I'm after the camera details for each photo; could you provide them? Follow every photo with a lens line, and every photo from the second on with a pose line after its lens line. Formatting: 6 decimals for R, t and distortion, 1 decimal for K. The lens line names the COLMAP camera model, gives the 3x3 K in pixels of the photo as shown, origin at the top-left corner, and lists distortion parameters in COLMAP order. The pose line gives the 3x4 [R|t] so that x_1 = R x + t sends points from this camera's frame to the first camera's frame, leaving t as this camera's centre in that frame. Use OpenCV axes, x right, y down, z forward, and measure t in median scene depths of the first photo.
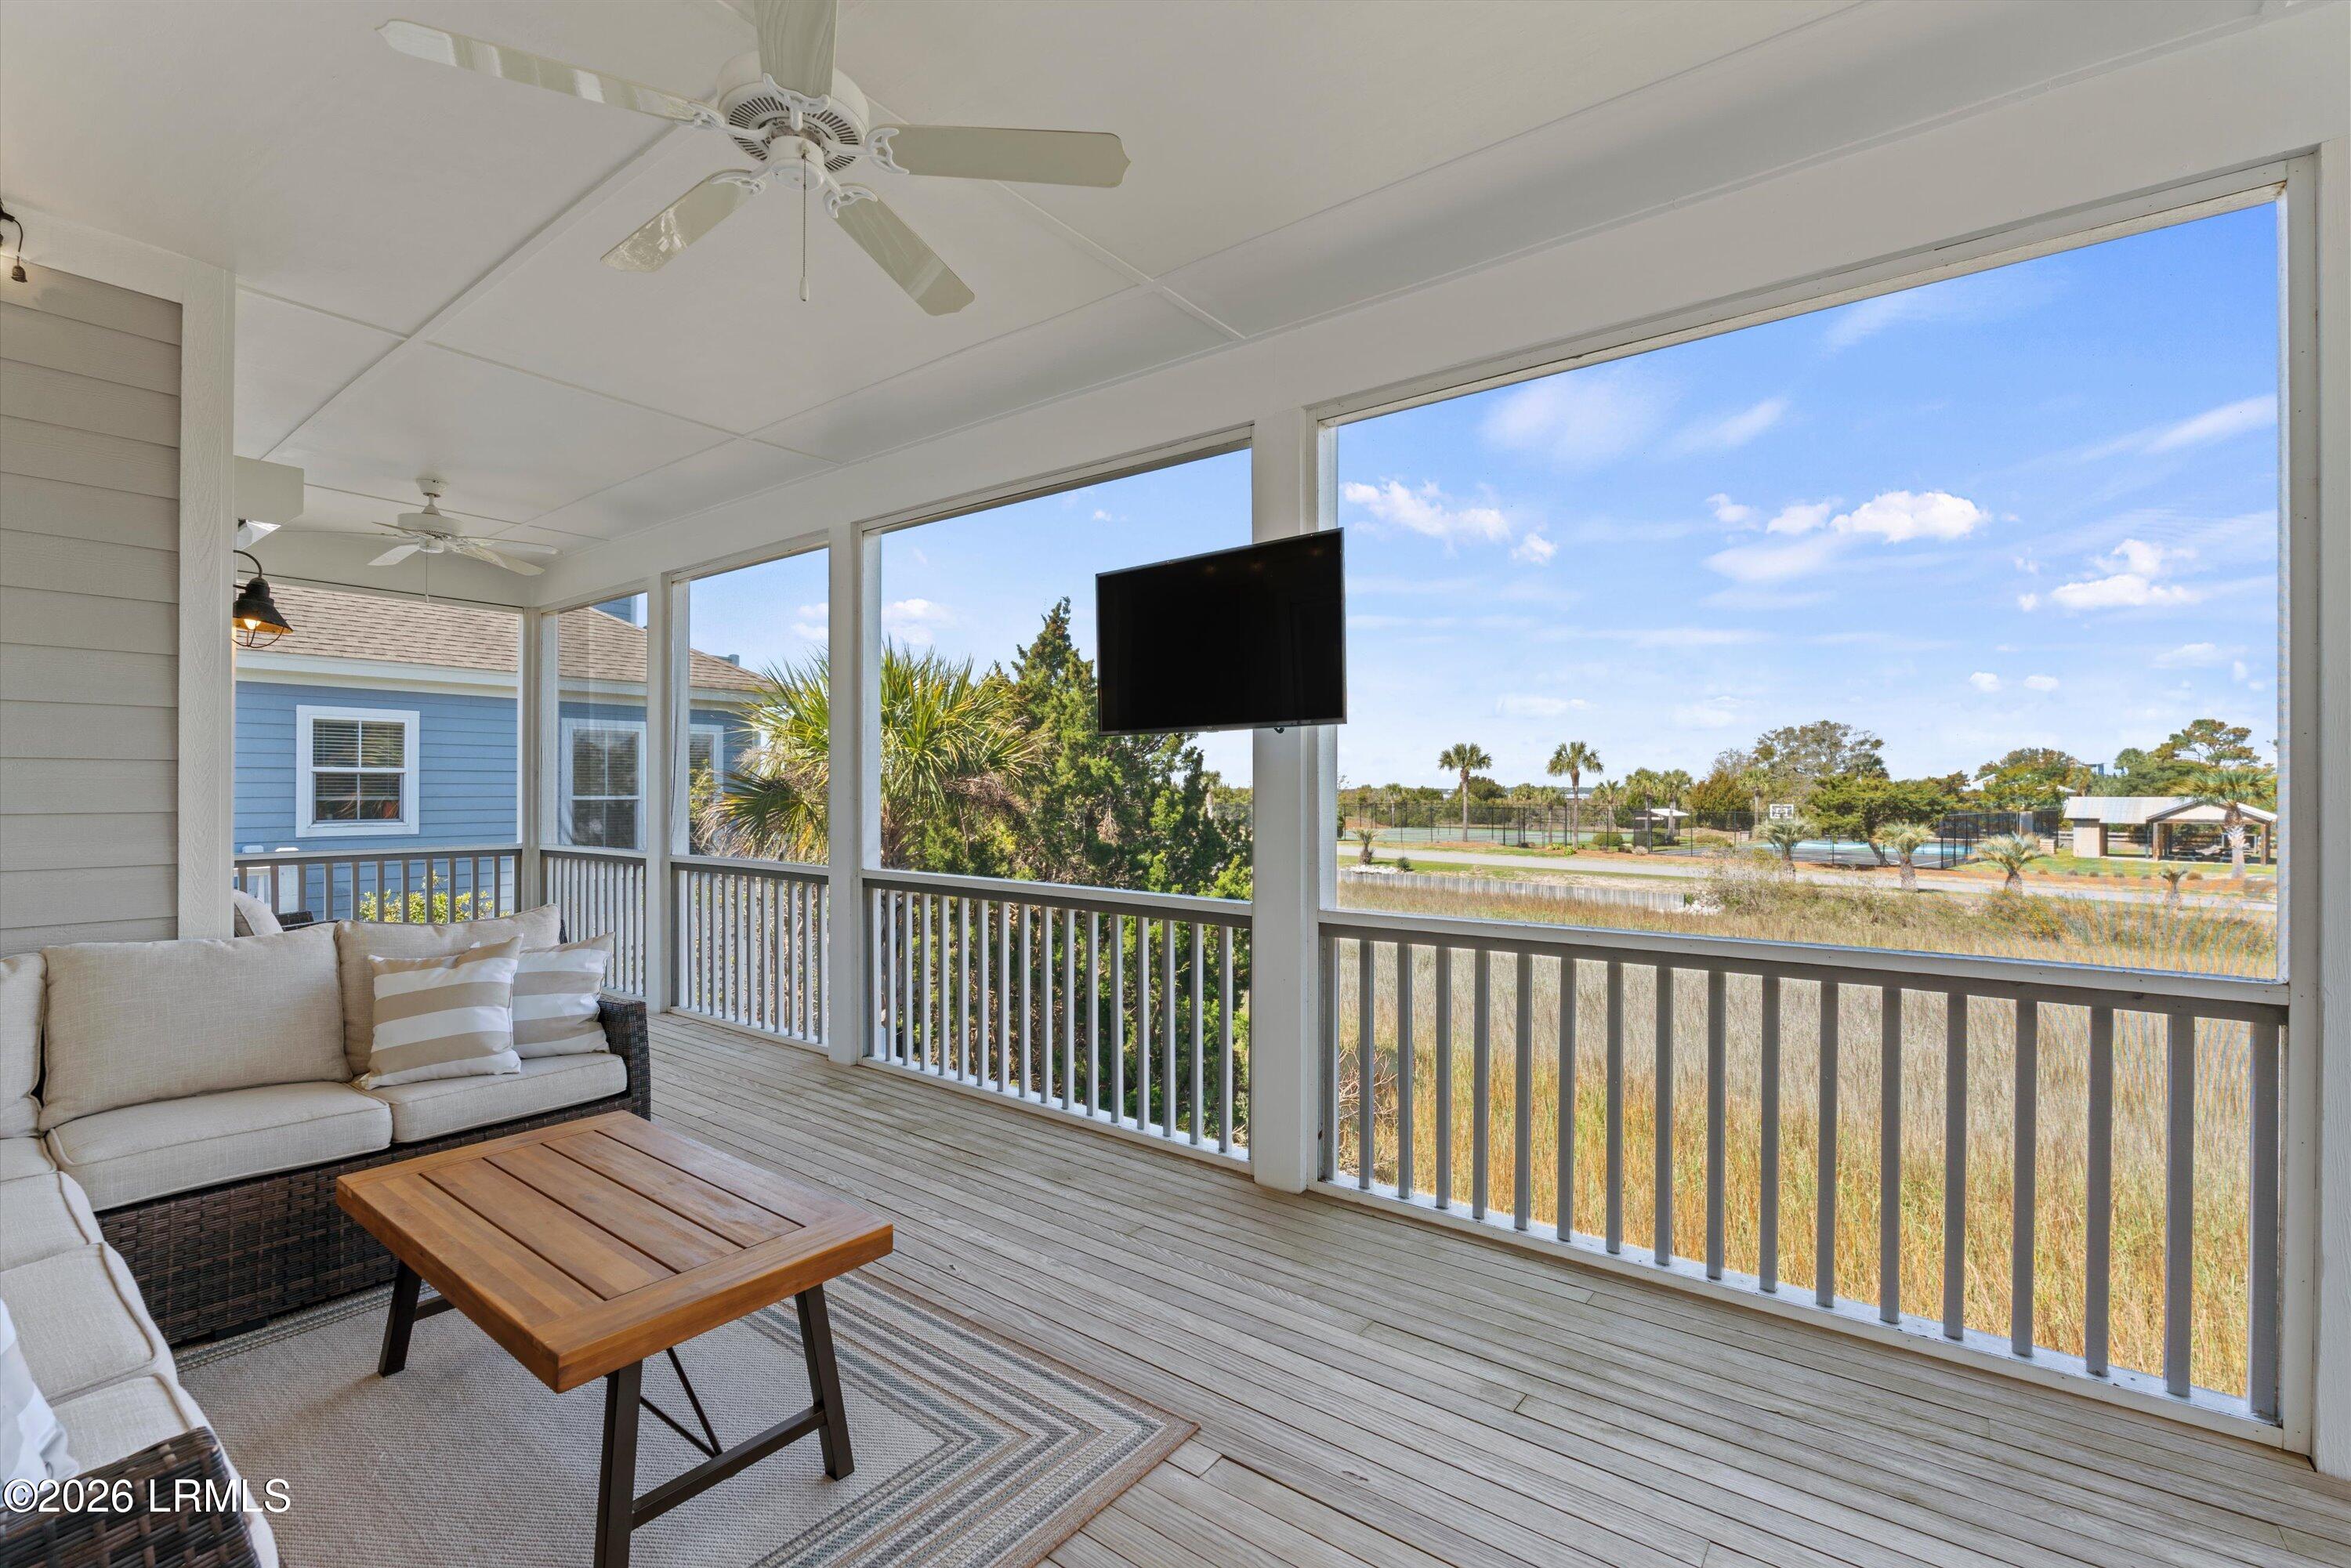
lens RADIAL K [[1013.7, 0, 1167.2], [0, 1013.7, 787.2], [0, 0, 1]] dist [-0.005142, -0.000455]
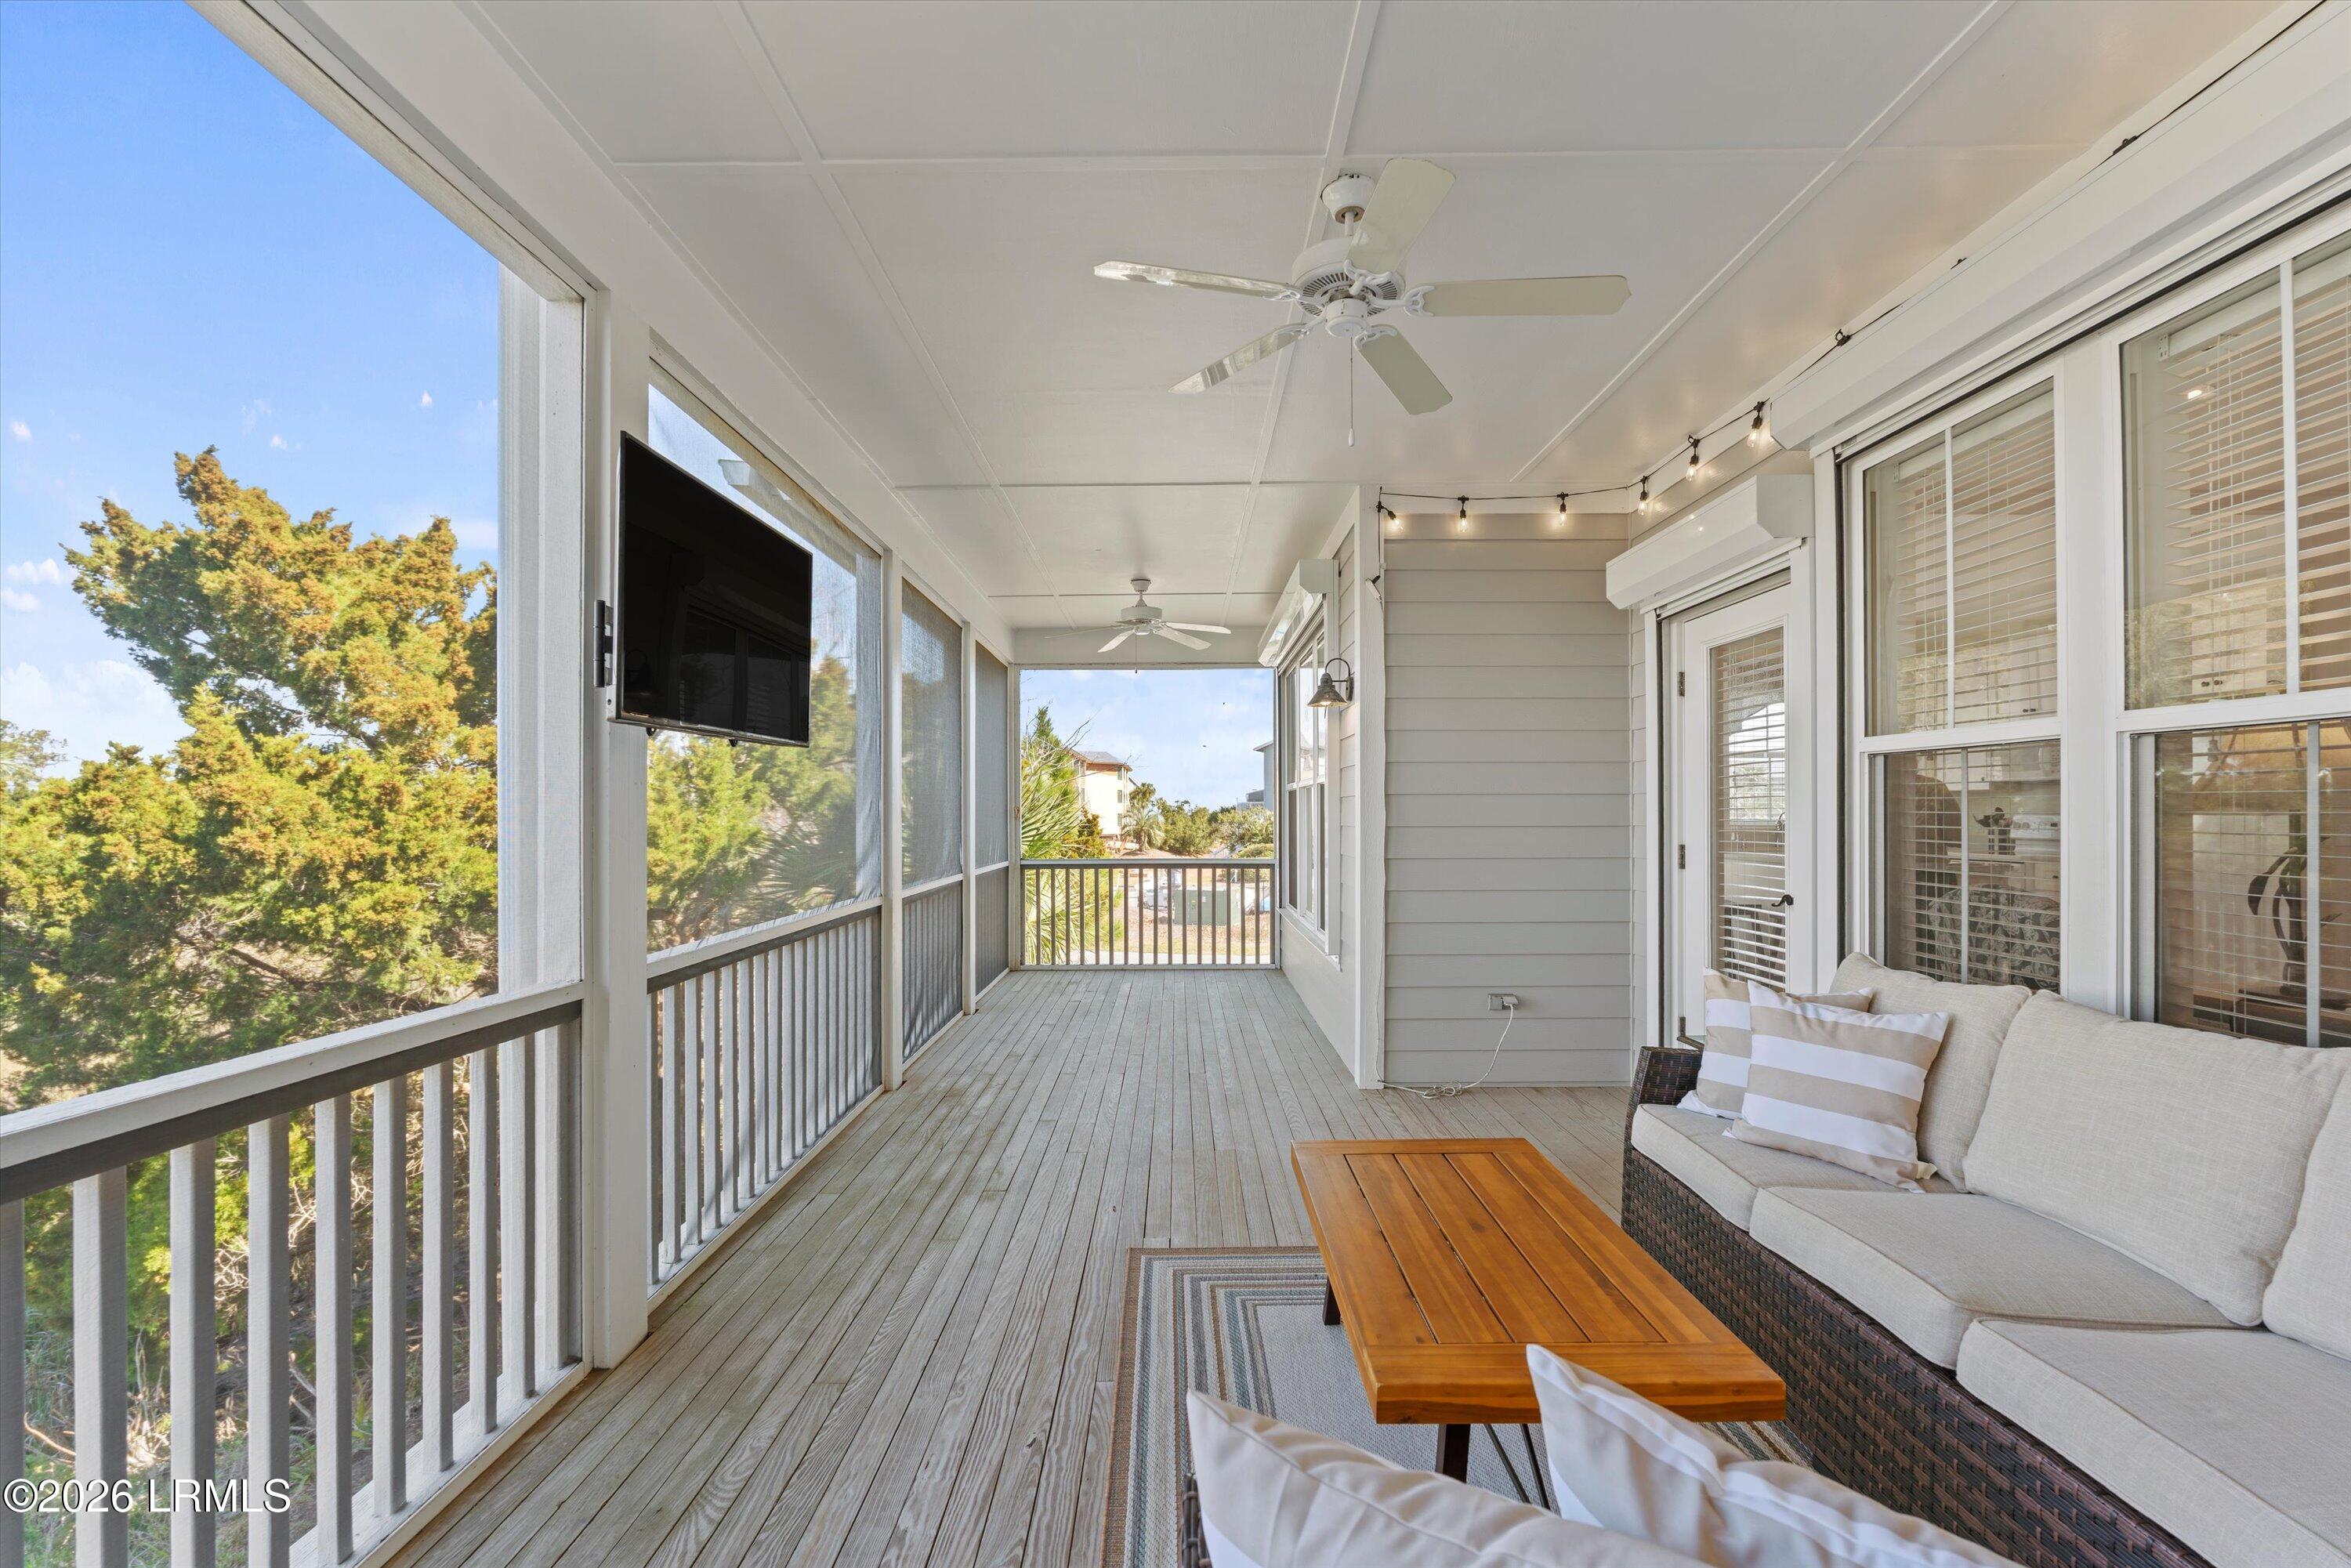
lens RADIAL K [[1013.7, 0, 1167.2], [0, 1013.7, 787.2], [0, 0, 1]] dist [-0.005142, -0.000455]
pose [[-0.600549, 0.024064, 0.799226, -1.073231], [-0.000182, 0.999543, -0.030232, 0.005308], [-0.799588, -0.018301, -0.600270, 1.664146]]
